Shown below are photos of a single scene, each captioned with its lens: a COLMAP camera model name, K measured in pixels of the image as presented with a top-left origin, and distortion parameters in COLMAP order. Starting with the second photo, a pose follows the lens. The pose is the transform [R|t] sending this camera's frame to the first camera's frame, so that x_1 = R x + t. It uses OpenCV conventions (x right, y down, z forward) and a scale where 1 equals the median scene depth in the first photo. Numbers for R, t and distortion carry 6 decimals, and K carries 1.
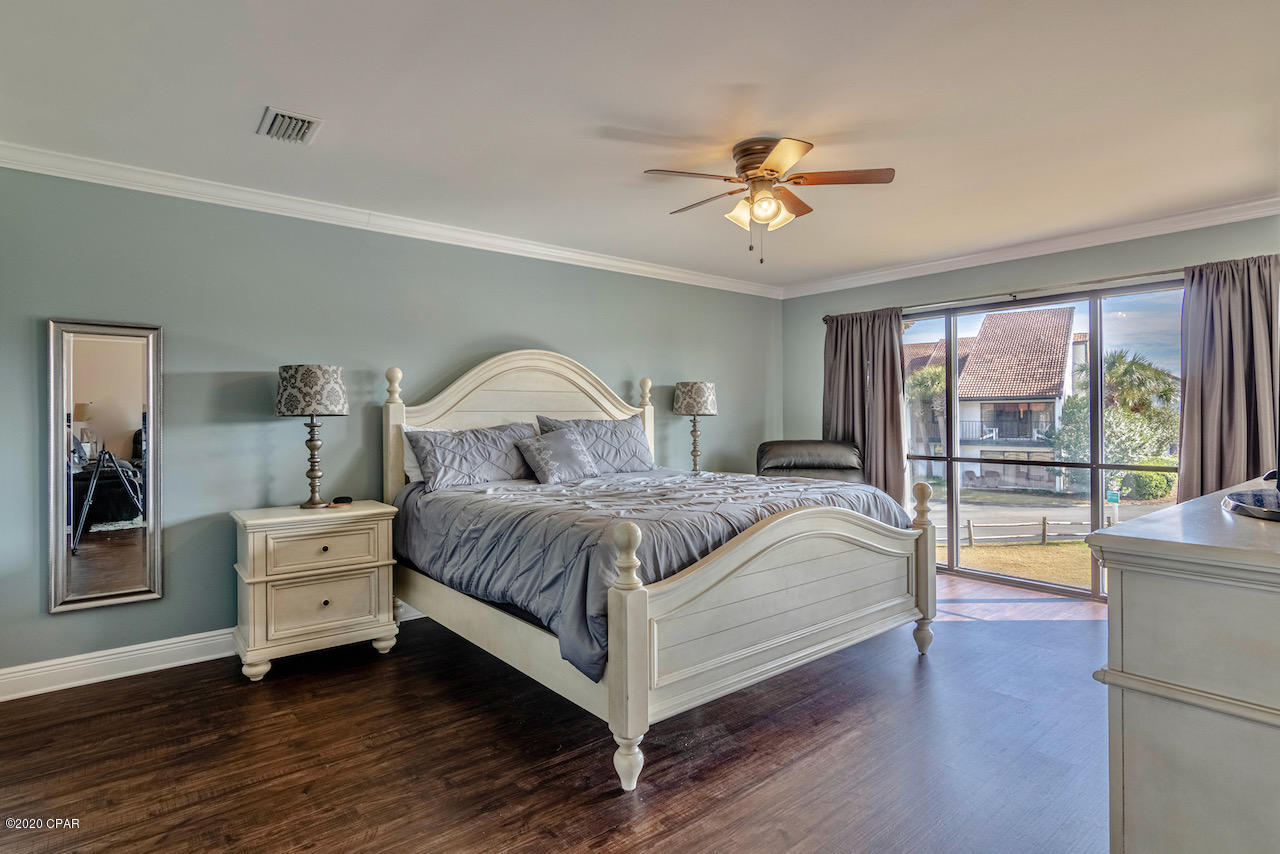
lens RADIAL K [[659.4, 0, 626.5], [0, 659.4, 425.4], [0, 0, 1]] dist [-0.012029, 0.003781]
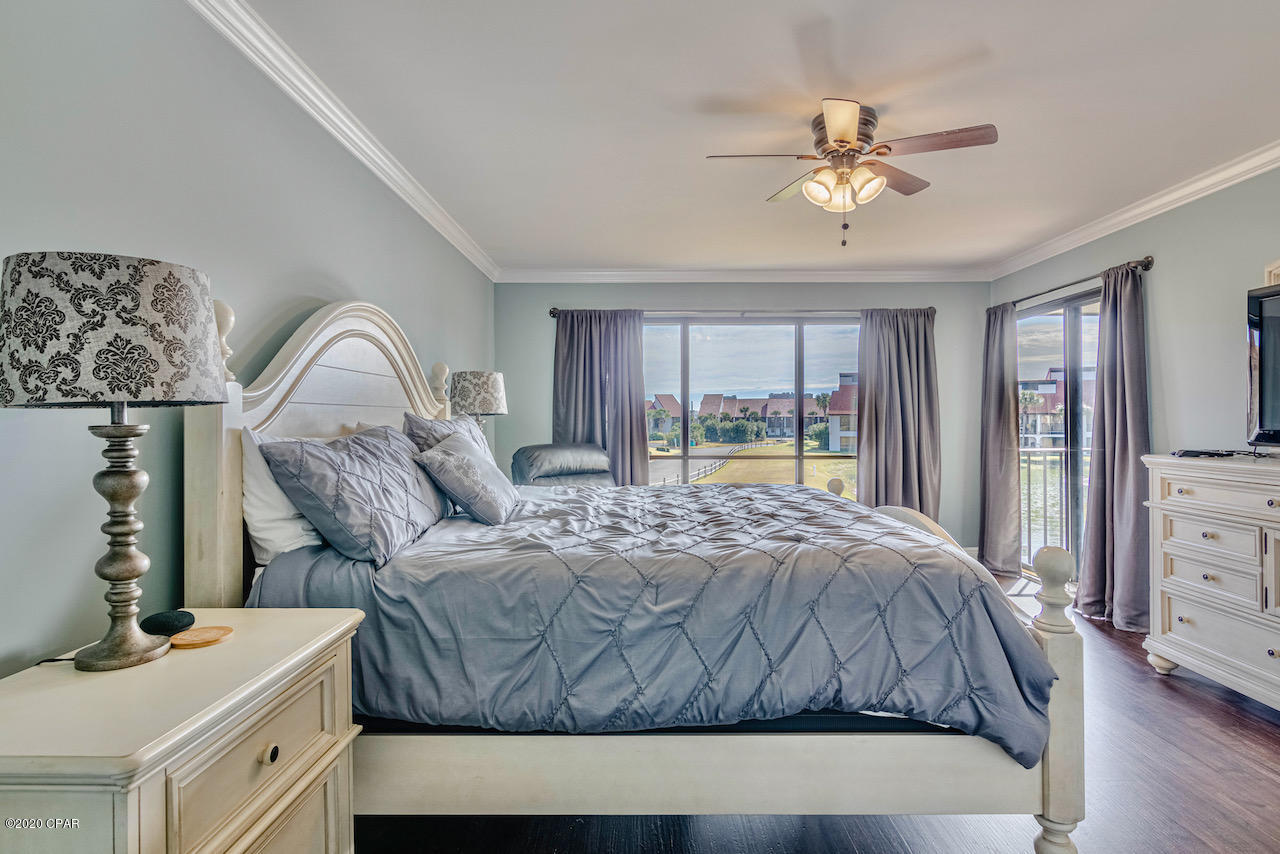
lens RADIAL K [[659.4, 0, 643.0], [0, 659.4, 418.3], [0, 0, 1]] dist [-0.012029, 0.003781]
pose [[0.632364, 0.001572, 0.774670, -0.502833], [0.012467, 0.999848, -0.012206, 0.000461], [-0.774571, 0.017376, 0.632248, 0.480602]]
